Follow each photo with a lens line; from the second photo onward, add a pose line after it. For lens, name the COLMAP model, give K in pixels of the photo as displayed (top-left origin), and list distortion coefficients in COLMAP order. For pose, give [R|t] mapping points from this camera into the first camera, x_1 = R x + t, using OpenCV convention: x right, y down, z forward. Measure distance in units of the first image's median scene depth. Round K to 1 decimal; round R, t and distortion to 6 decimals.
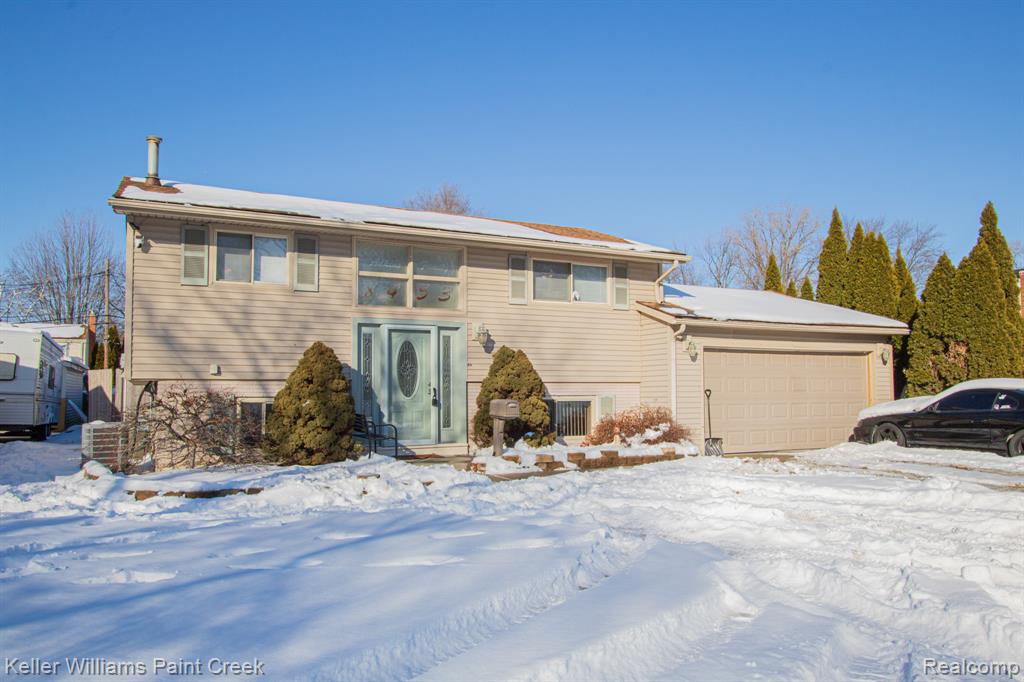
lens RADIAL K [[770.1, 0, 512.3], [0, 770.1, 336.7], [0, 0, 1]] dist [-0.004141, 0.004423]
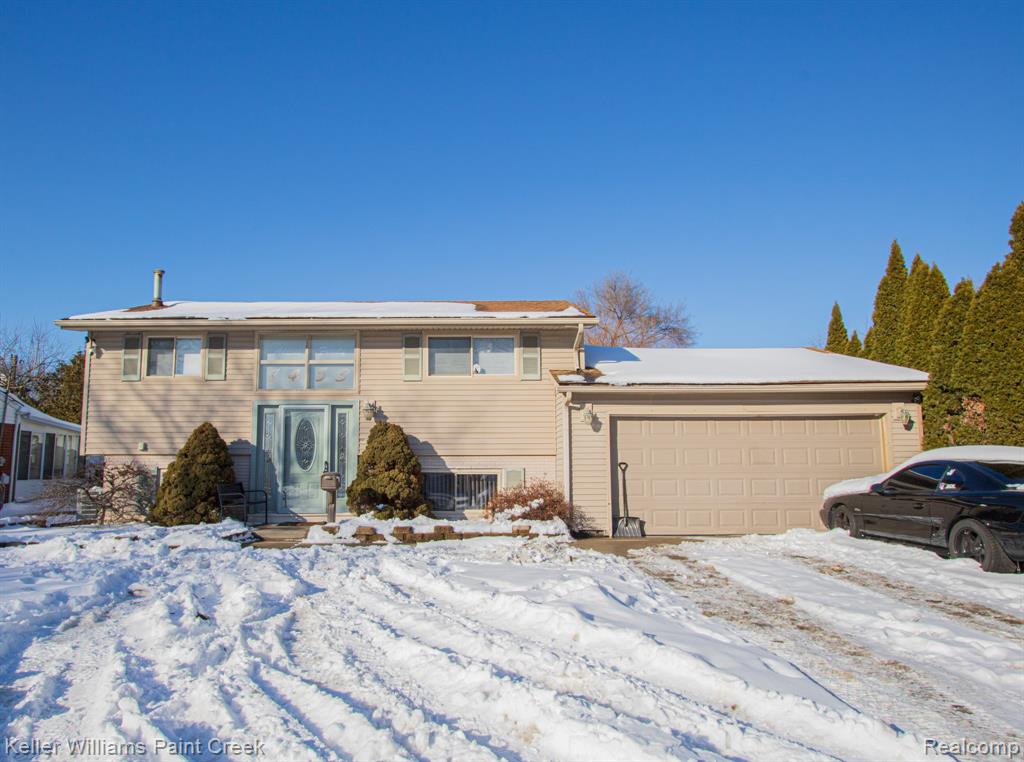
lens RADIAL K [[663.0, 0, 511.6], [0, 663.0, 386.8], [0, 0, 1]] dist [-0.008998, -0.000812]
pose [[0.883093, -0.054254, -0.466051, 0.579868], [0.032969, 0.998012, -0.053709, 0.020123], [0.468038, 0.032065, 0.883126, 0.285885]]
